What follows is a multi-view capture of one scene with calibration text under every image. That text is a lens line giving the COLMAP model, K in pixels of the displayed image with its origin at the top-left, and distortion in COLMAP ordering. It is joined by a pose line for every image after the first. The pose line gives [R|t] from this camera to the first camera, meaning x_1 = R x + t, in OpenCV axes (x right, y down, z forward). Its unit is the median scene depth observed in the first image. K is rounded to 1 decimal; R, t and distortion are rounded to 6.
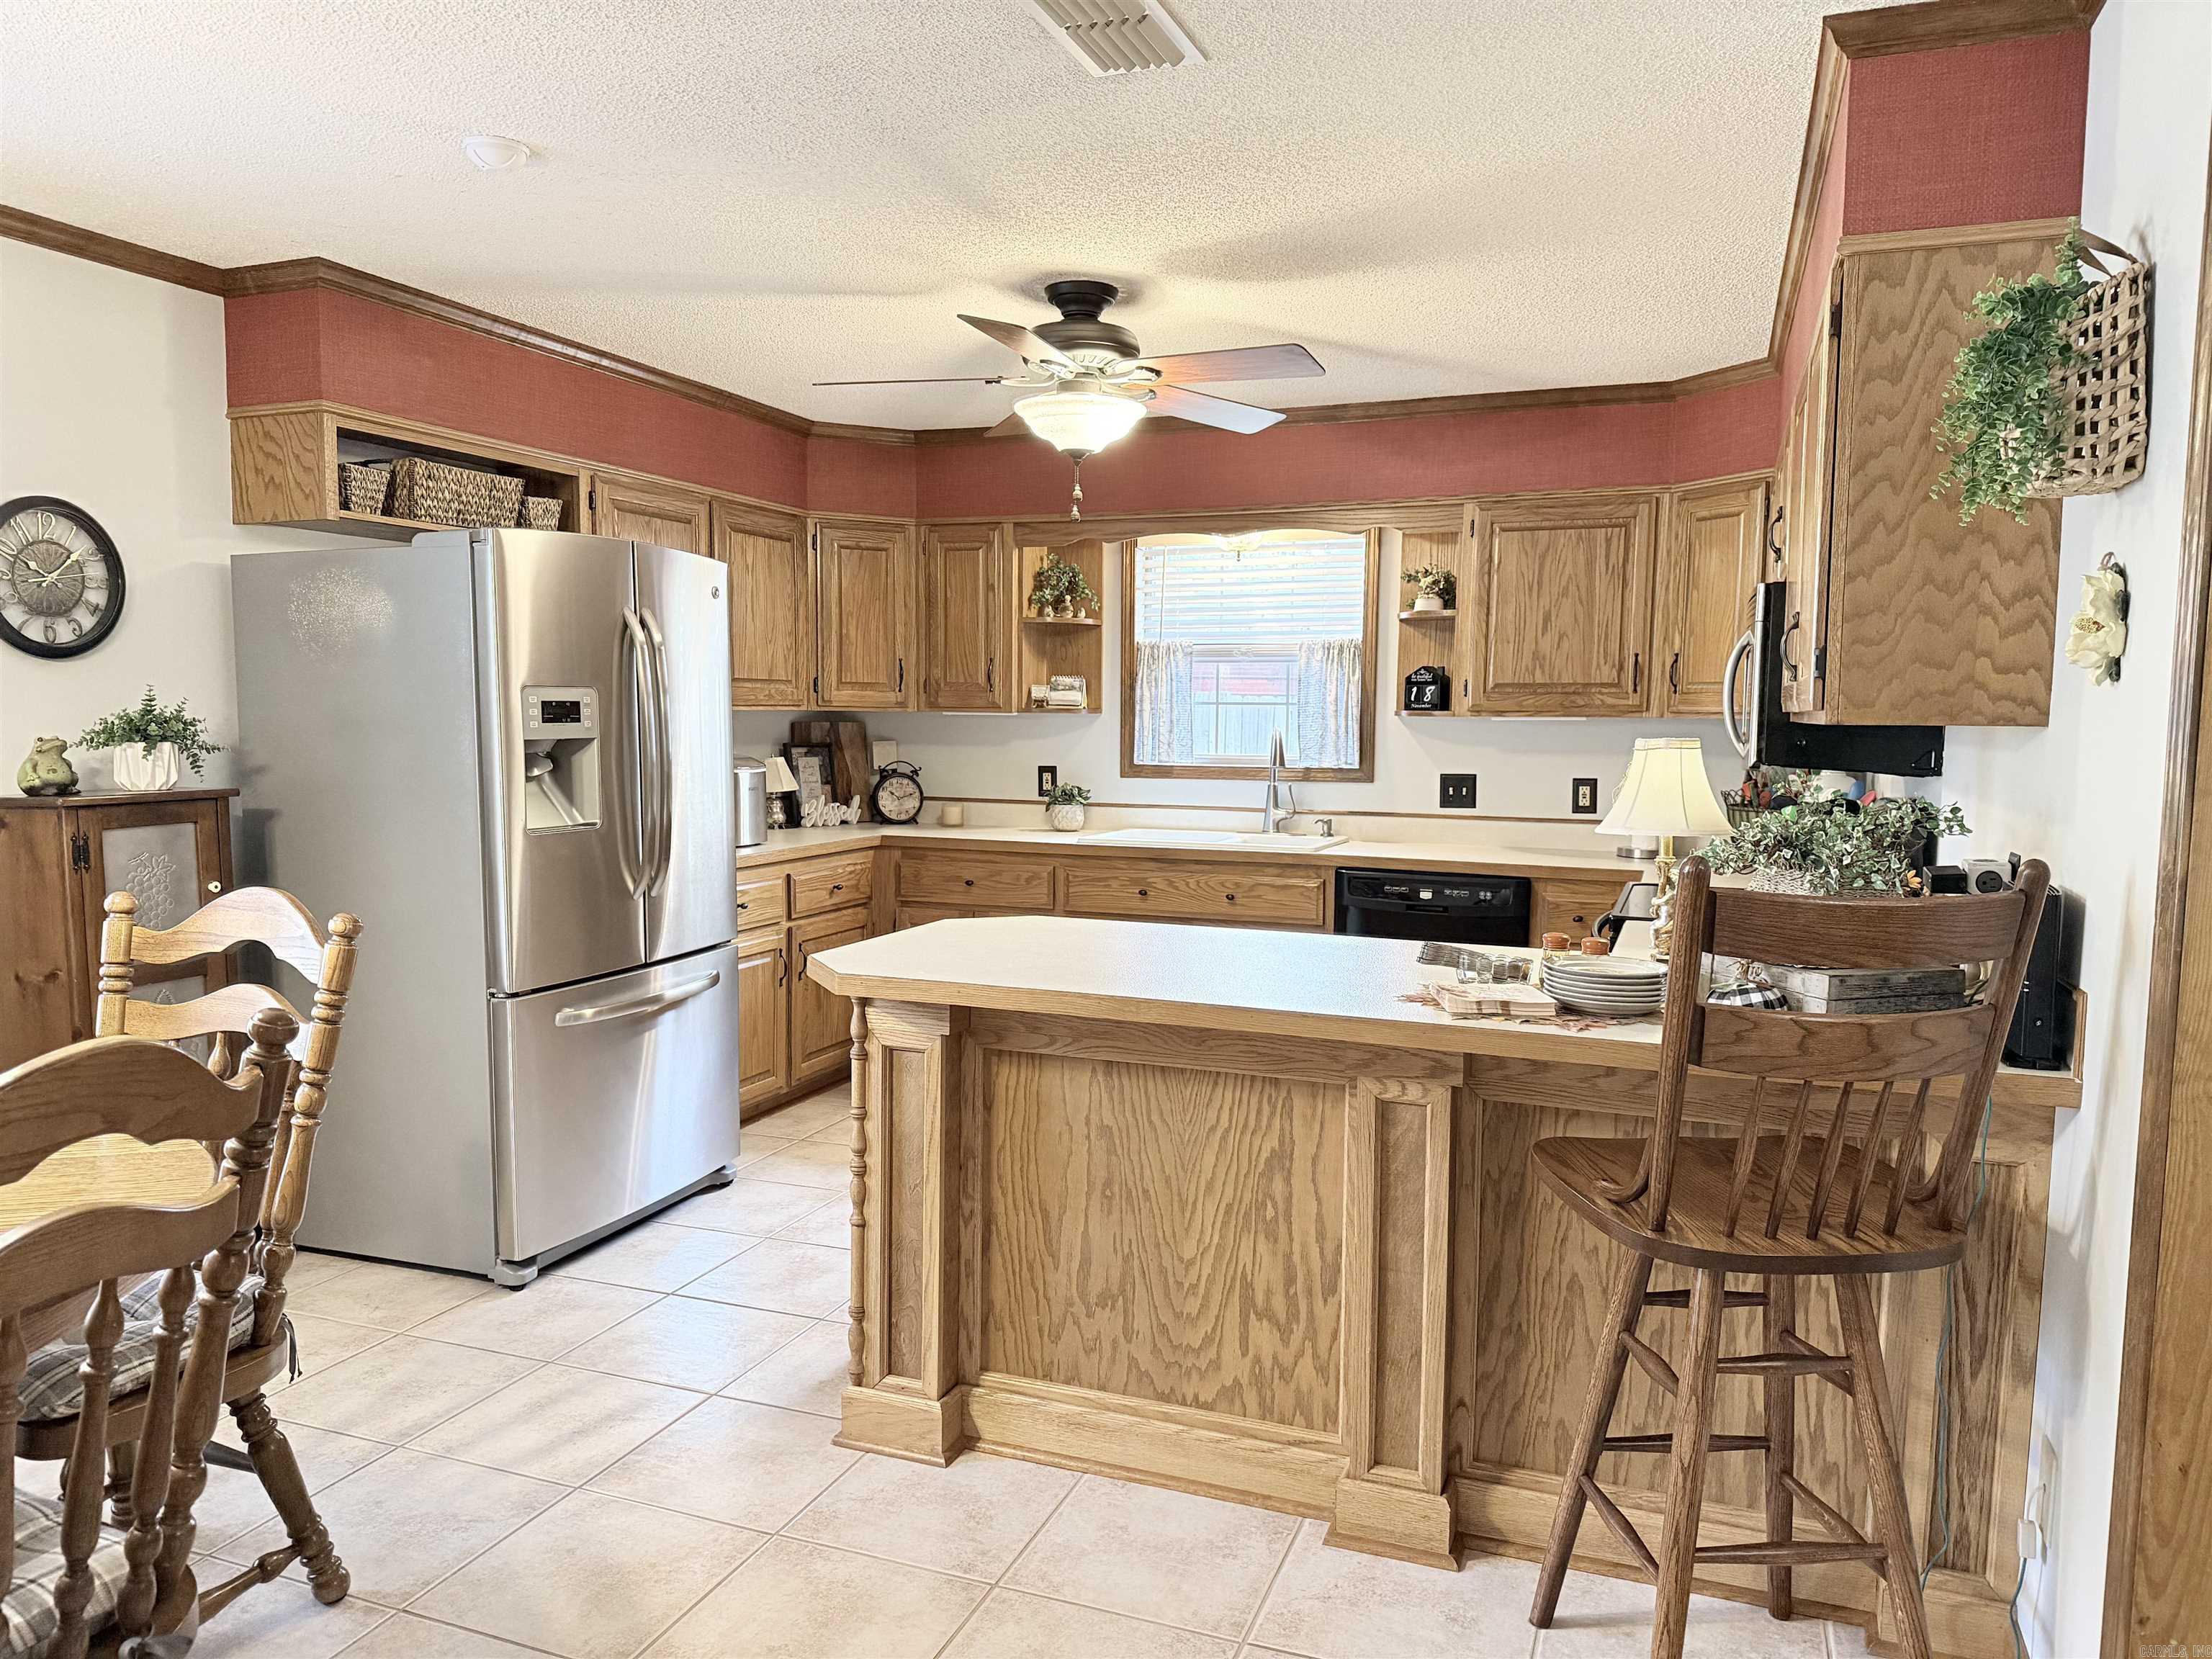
lens RADIAL K [[1533.0, 0, 1085.3], [0, 1533.0, 825.8], [0, 0, 1]] dist [0.048828, -0.077515]
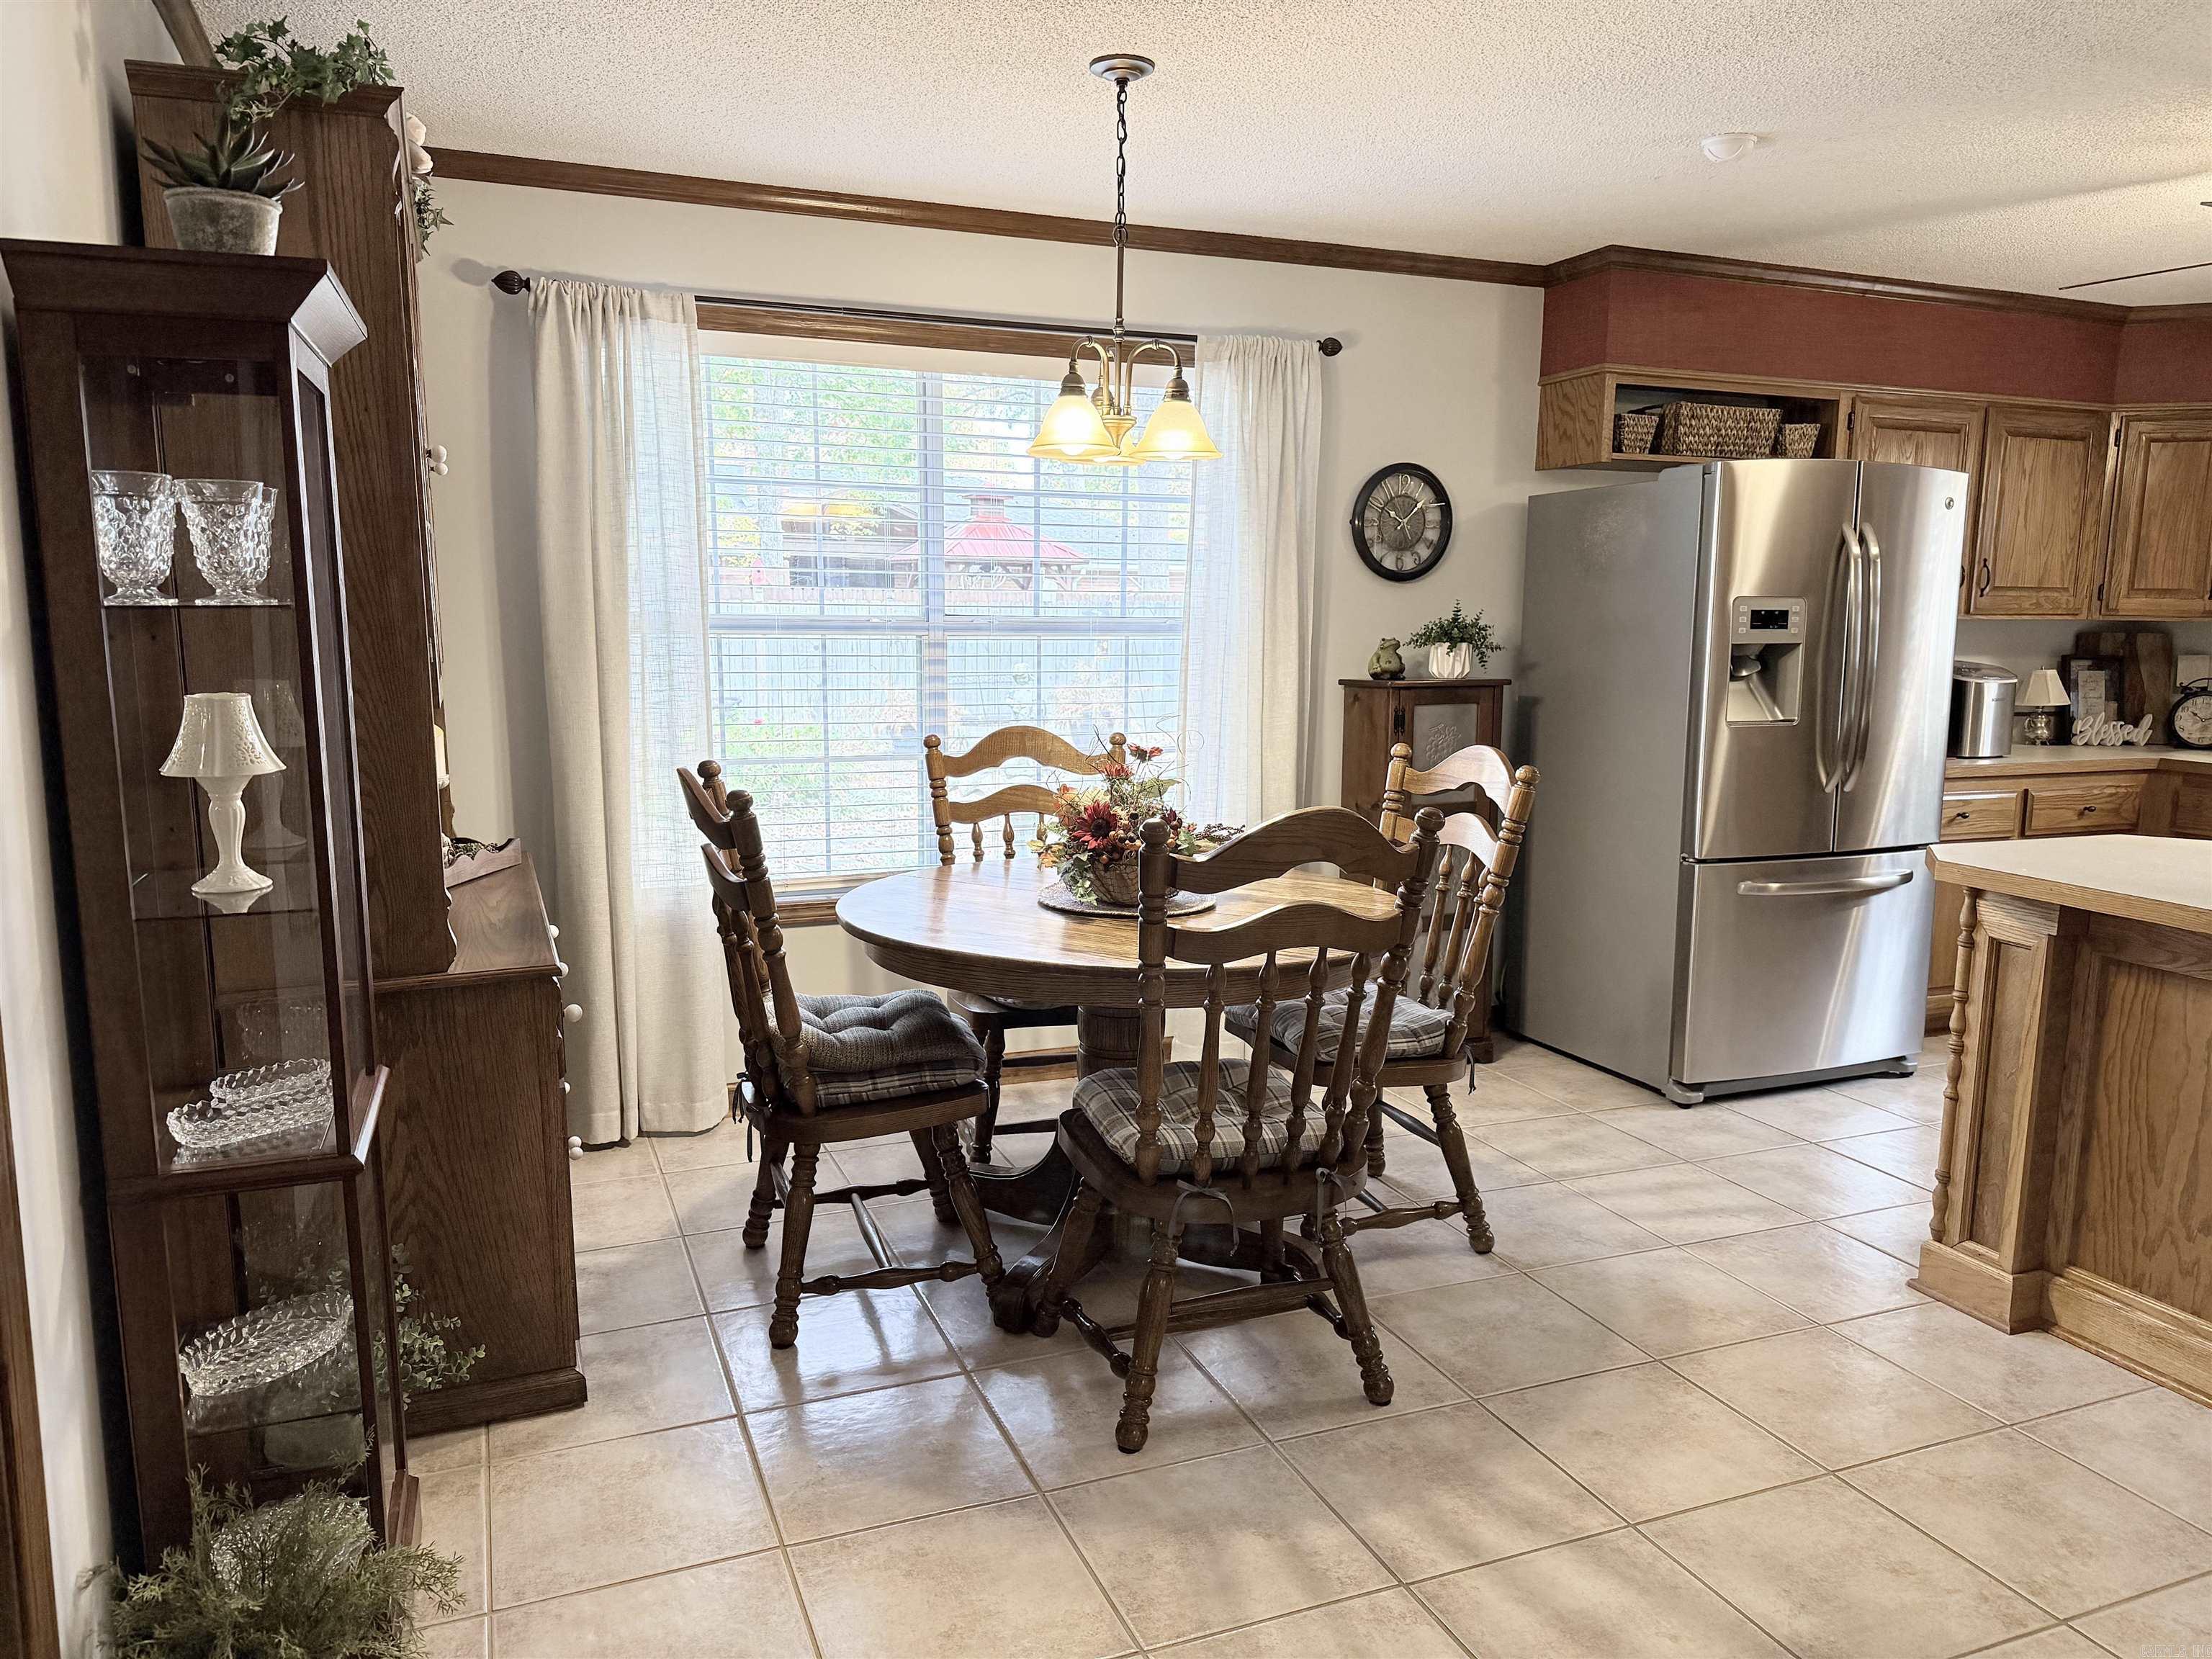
lens RADIAL K [[1533.0, 0, 1100.6], [0, 1533.0, 819.0], [0, 0, 1]] dist [0.048828, -0.077515]
pose [[0.679304, 0.098748, -0.727183, 0.180957], [-0.059508, 0.995054, 0.079534, 0.011234], [0.731440, -0.010755, 0.681821, -0.147926]]
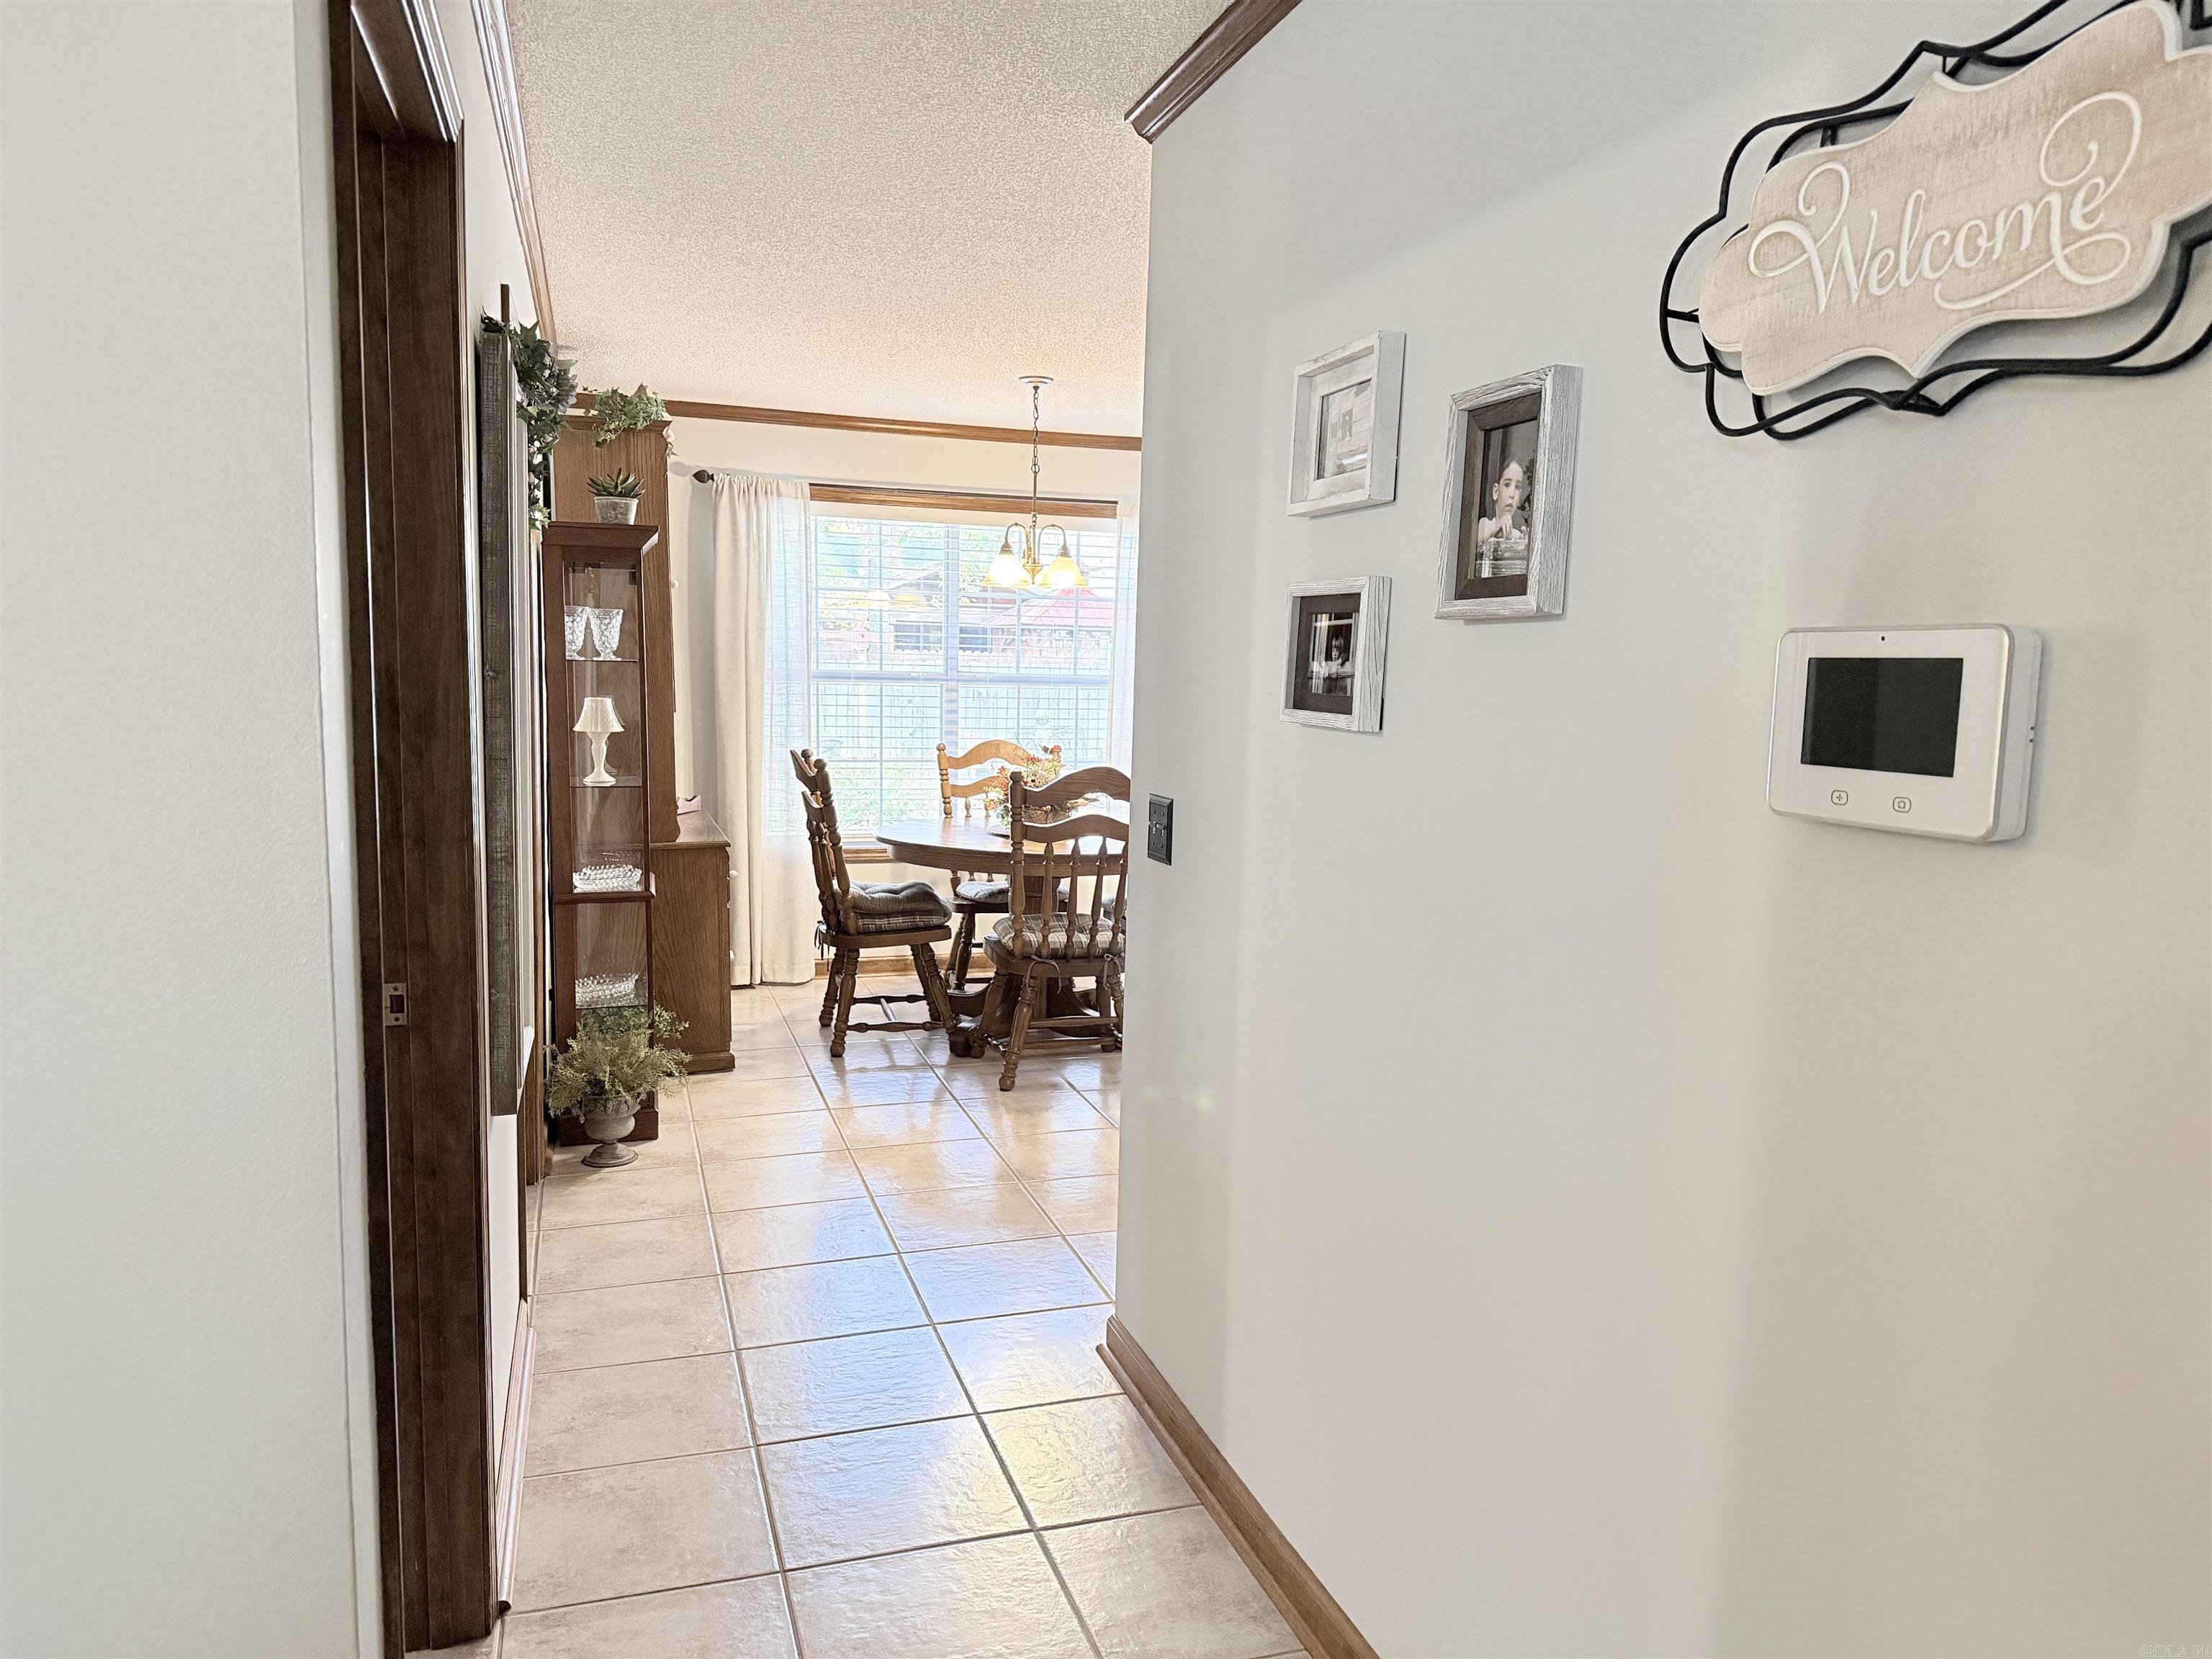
lens RADIAL K [[1533.0, 0, 1120.3], [0, 1533.0, 833.6], [0, 0, 1]] dist [0.048828, -0.077515]
pose [[0.634025, 0.088968, -0.768178, 1.239764], [-0.077508, 0.995669, 0.051343, 0.061214], [0.769419, 0.026987, 0.638174, -0.688564]]
